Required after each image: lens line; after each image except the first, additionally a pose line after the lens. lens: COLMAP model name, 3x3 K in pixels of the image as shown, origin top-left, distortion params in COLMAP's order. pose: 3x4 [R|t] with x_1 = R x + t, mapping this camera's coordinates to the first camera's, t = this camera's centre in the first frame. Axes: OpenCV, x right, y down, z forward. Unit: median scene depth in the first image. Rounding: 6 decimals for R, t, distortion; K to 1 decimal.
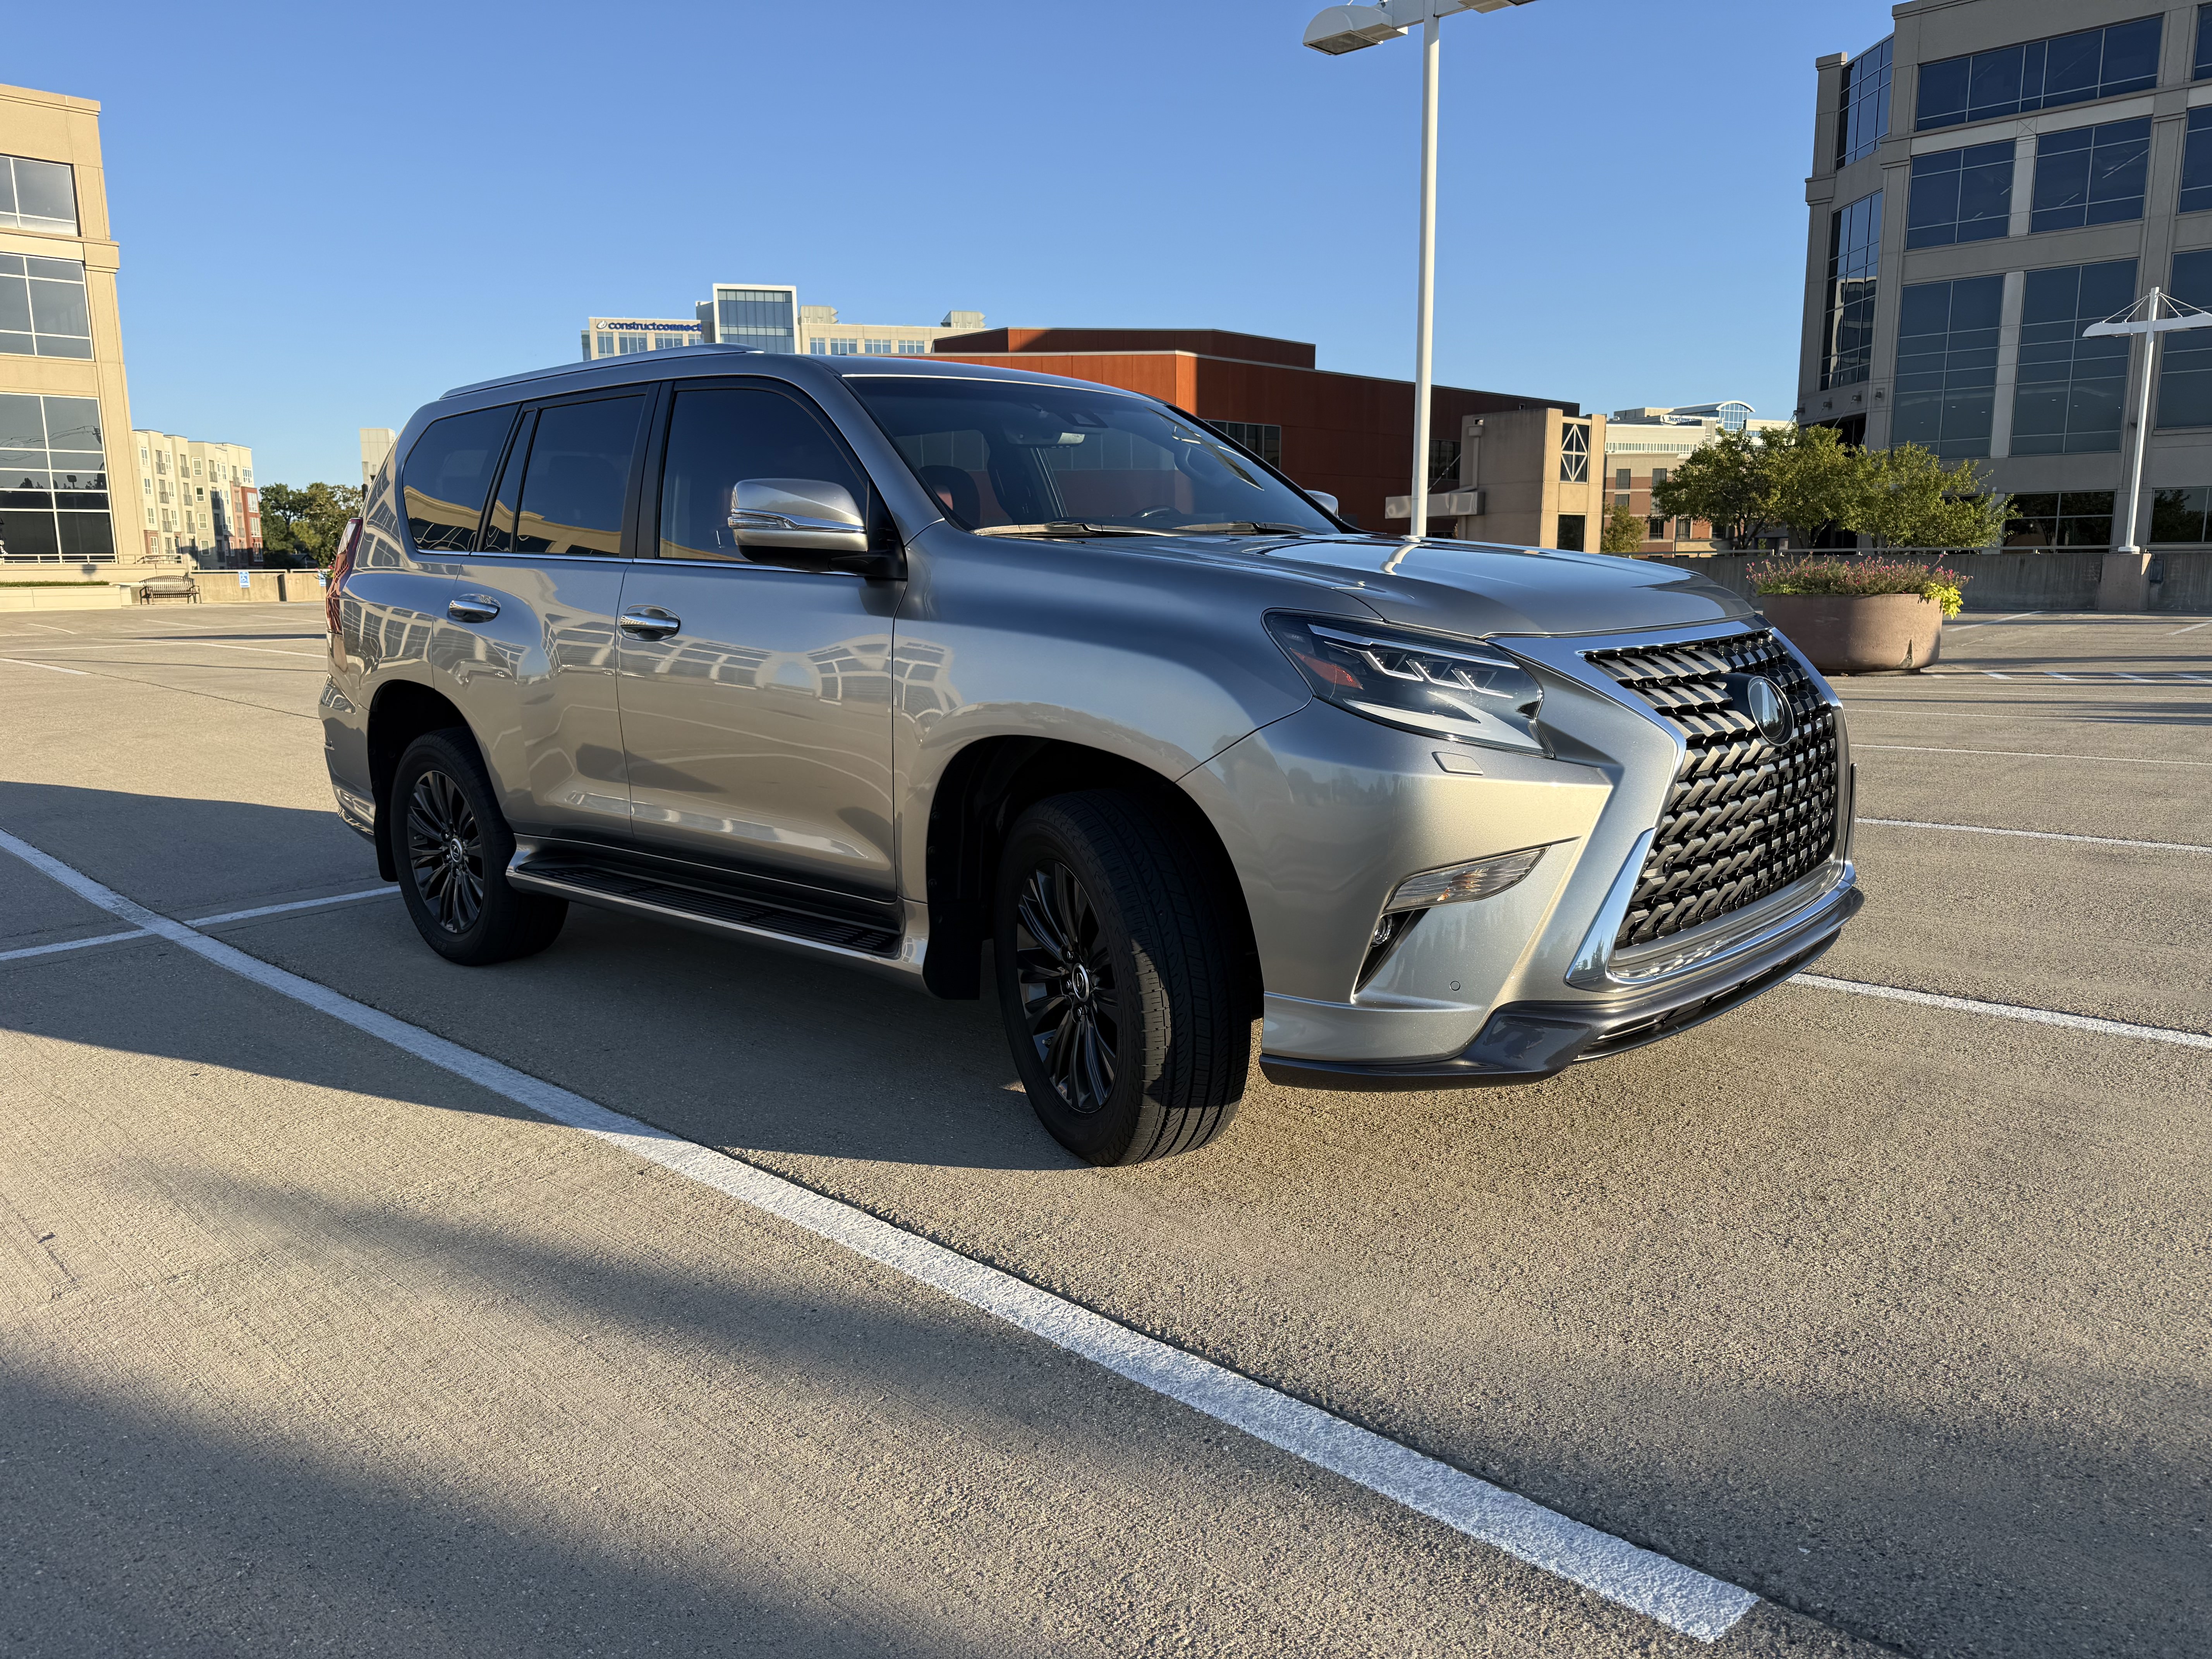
lens RADIAL K [[1565.1, 0, 1106.0], [0, 1565.1, 829.5], [0, 0, 1]] dist [0.100190, -0.184942]
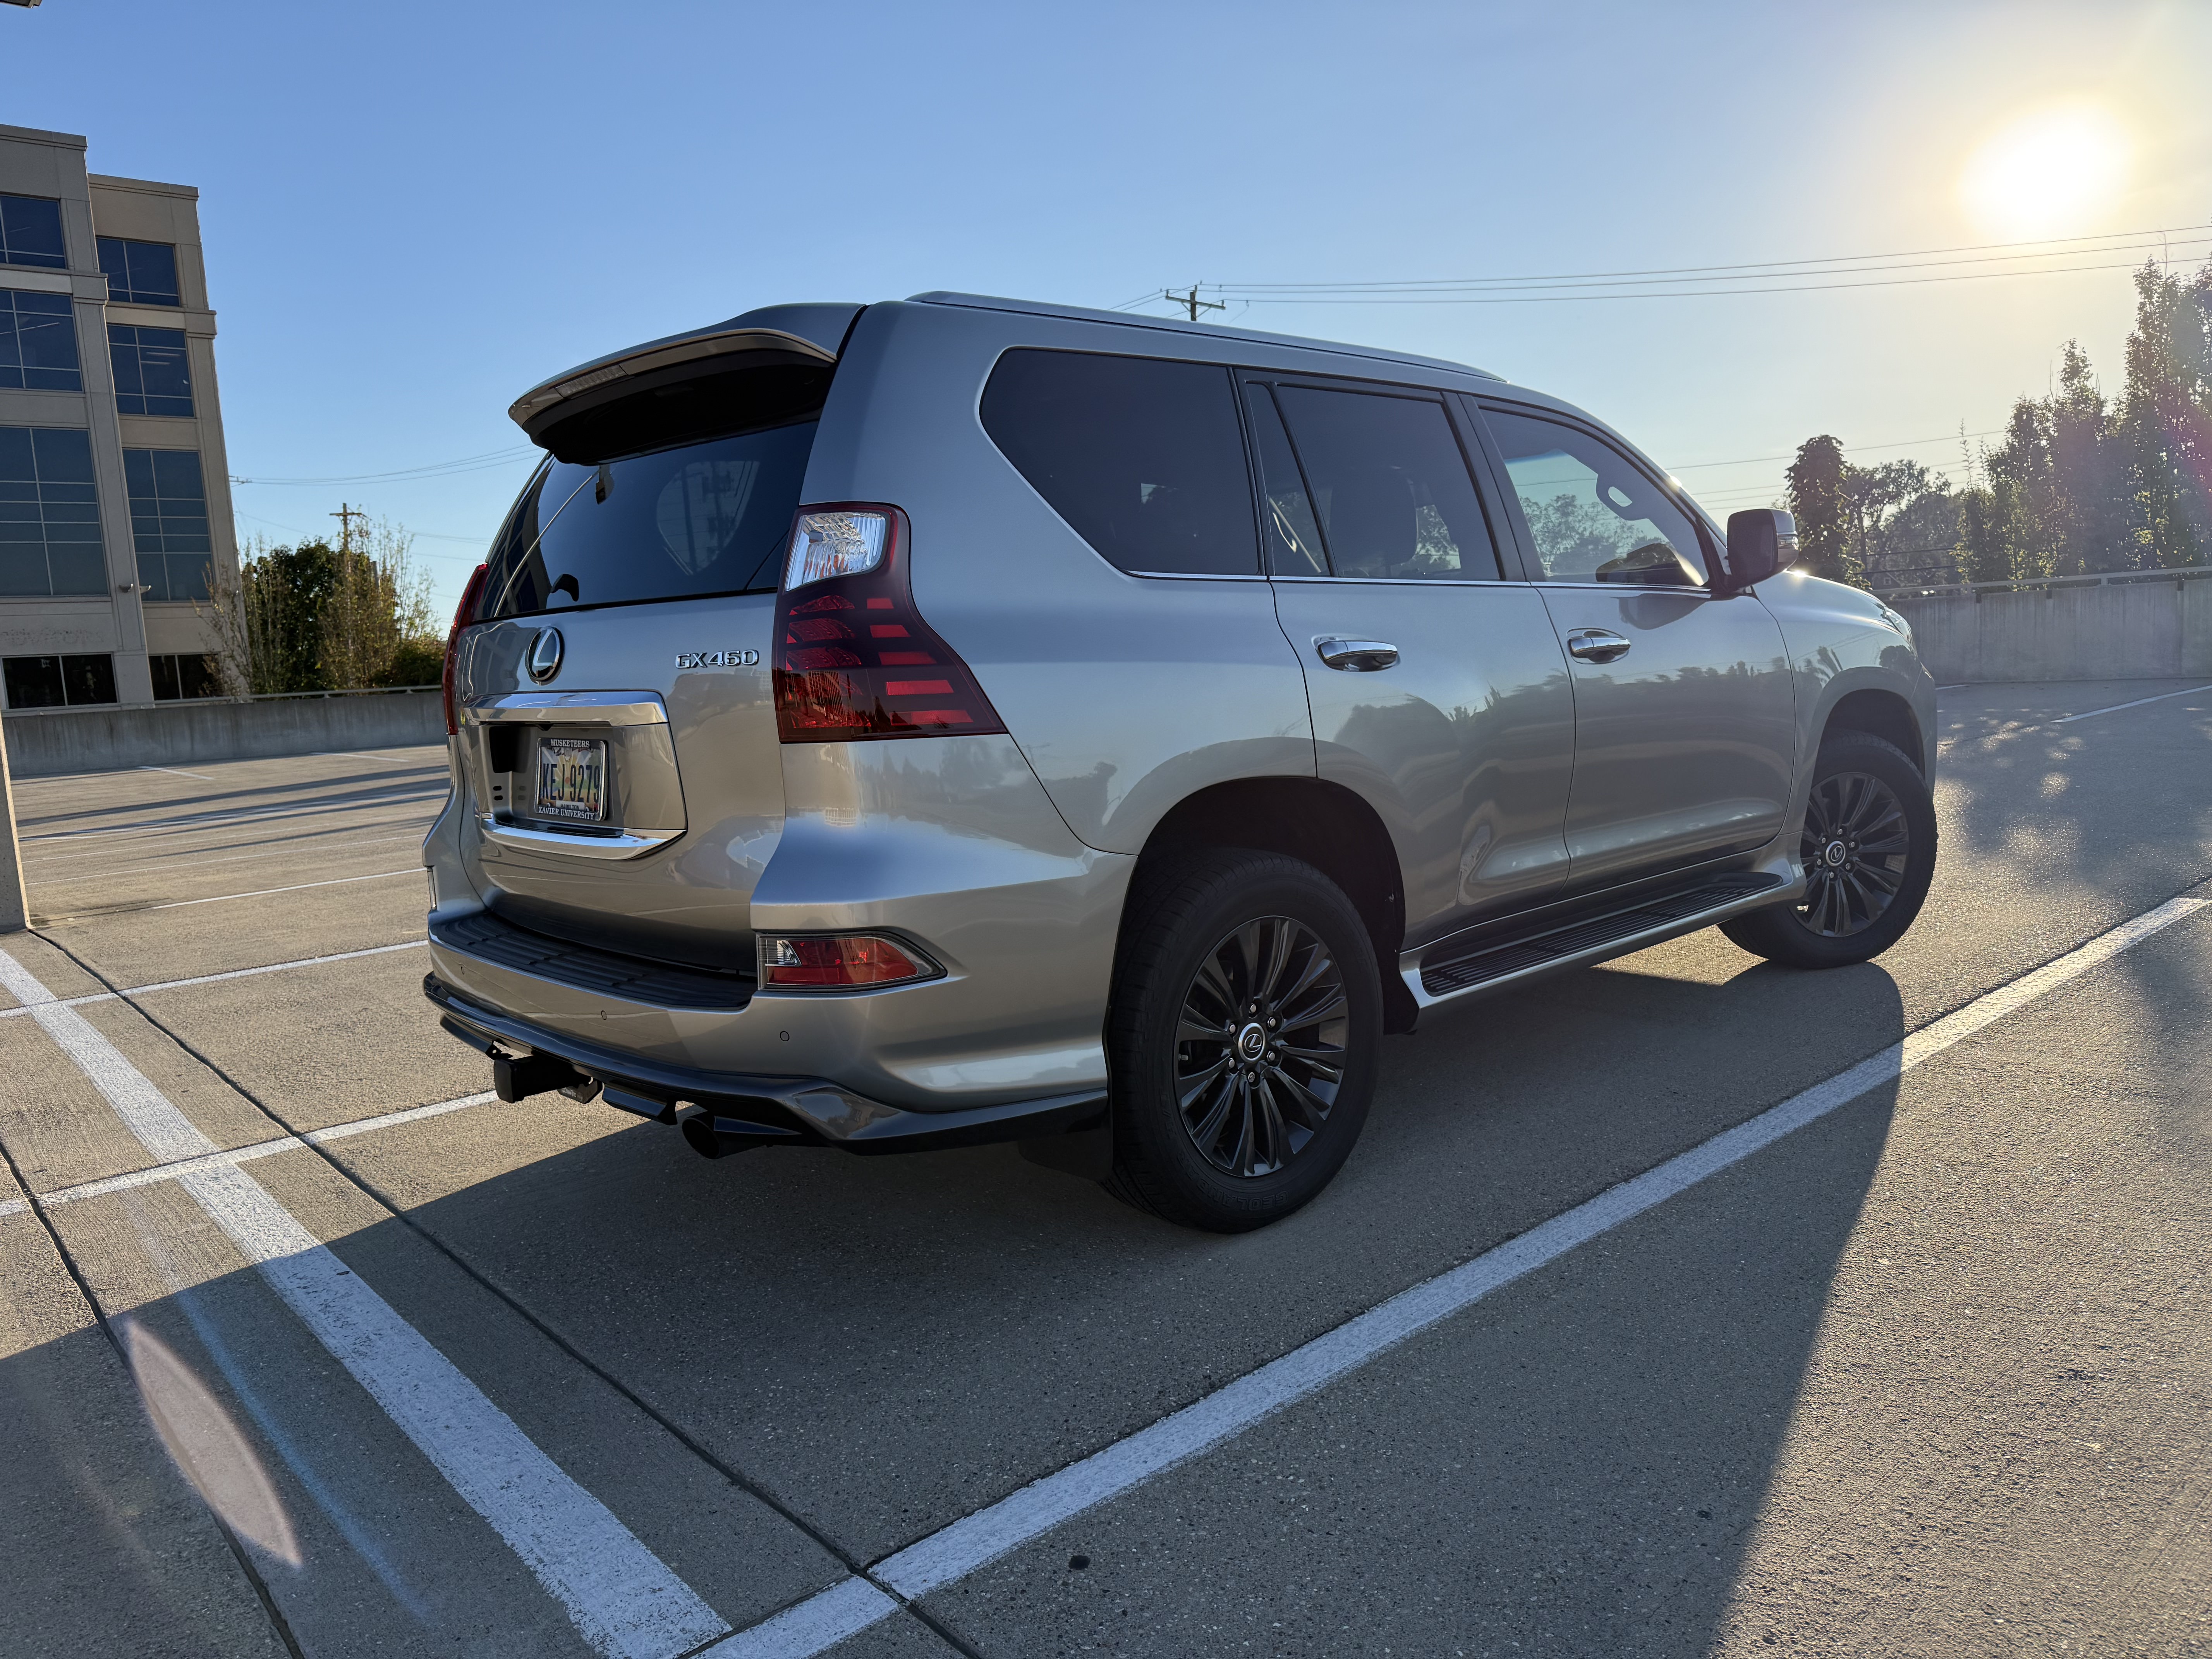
lens RADIAL K [[1598.6, 0, 1098.6], [0, 1598.6, 733.5], [0, 0, 1]] dist [-0.030084, -0.002956]
pose [[0.119844, -0.065298, 0.990643, -1.297742], [0.236832, 0.970907, 0.035346, -0.179866], [-0.964131, 0.230380, 0.131822, 1.191383]]
